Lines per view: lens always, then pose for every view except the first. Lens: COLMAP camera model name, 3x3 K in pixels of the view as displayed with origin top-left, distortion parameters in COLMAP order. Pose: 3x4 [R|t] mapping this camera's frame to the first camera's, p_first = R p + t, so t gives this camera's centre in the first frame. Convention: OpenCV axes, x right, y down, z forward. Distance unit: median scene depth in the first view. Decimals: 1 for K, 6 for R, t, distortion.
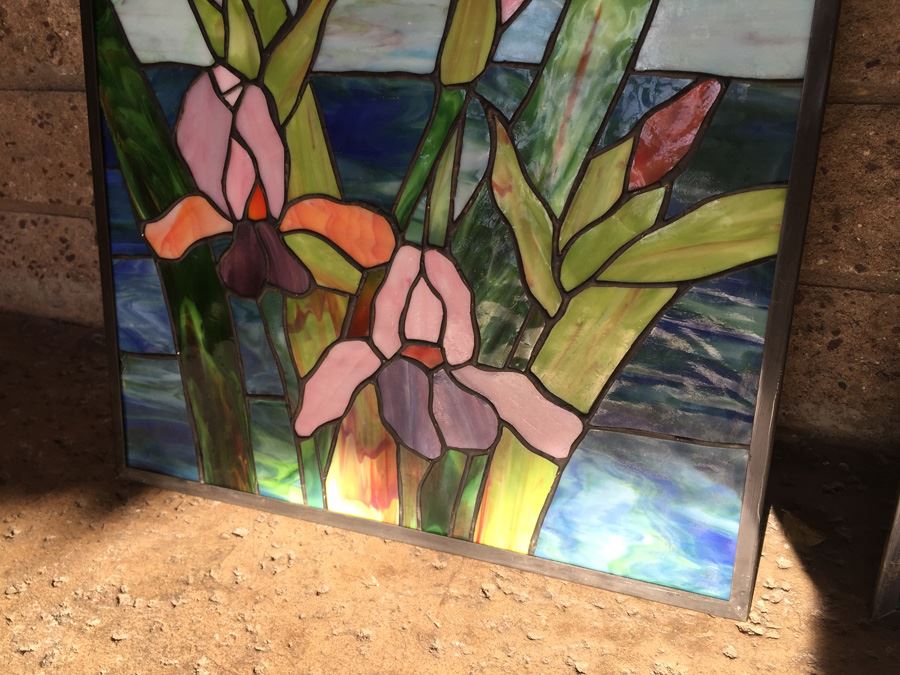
lens RADIAL K [[786.5, 0, 450.0], [0, 786.5, 337.5], [0, 0, 1]] dist [0.085230, -0.146111]
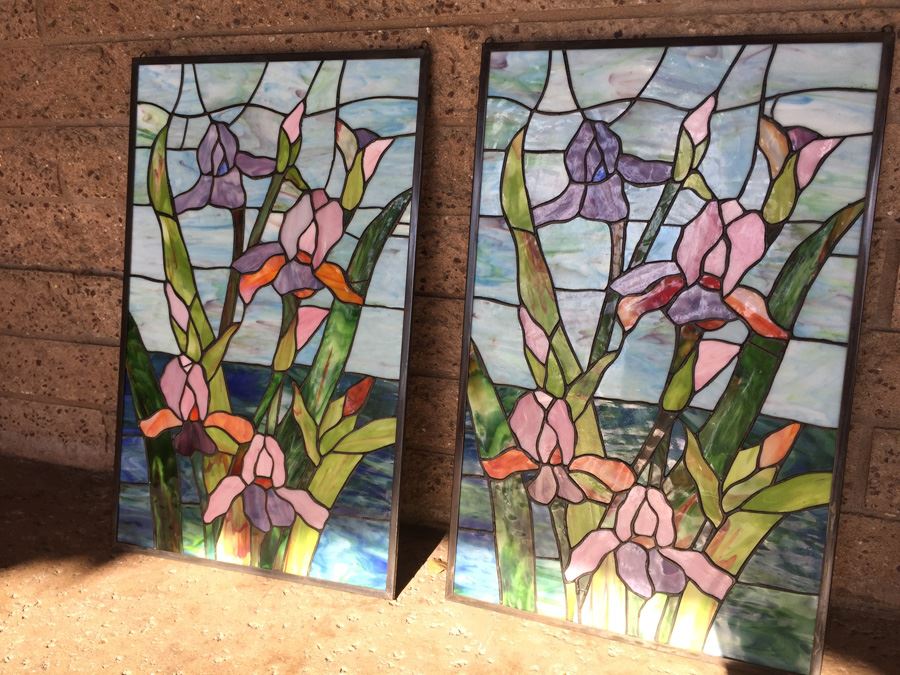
lens RADIAL K [[786.5, 0, 450.0], [0, 786.5, 337.5], [0, 0, 1]] dist [0.085230, -0.146111]
pose [[0.997549, 0.029504, 0.063442, 0.333865], [-0.016171, 0.979415, -0.201211, 0.060444], [-0.068073, 0.199692, 0.977491, -1.302352]]
